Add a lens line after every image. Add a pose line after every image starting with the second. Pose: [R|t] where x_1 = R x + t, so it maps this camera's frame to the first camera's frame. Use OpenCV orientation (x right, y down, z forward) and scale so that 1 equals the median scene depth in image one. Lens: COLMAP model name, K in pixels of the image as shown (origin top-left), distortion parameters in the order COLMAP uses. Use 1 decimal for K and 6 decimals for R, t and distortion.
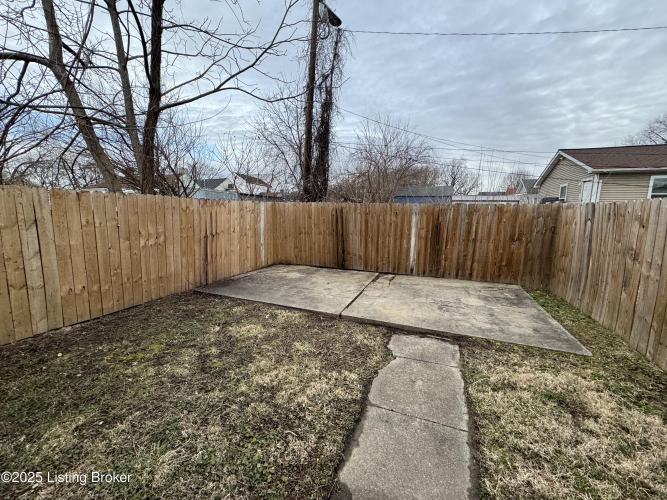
lens RADIAL K [[263.7, 0, 331.5], [0, 263.7, 248.1], [0, 0, 1]] dist [-0.004133, -0.000066]
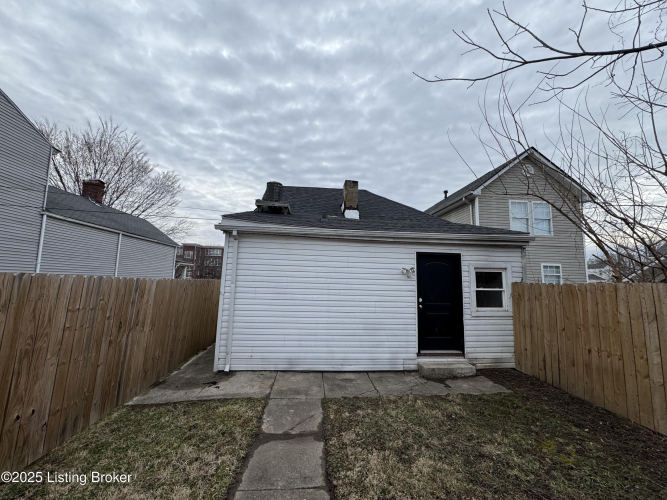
lens RADIAL K [[263.7, 0, 334.8], [0, 263.7, 247.4], [0, 0, 1]] dist [-0.004133, -0.000066]
pose [[-0.890618, -0.093225, -0.445095, 0.485325], [-0.093882, 0.995370, -0.020627, -0.242506], [0.444957, 0.023416, -0.895246, 1.421965]]
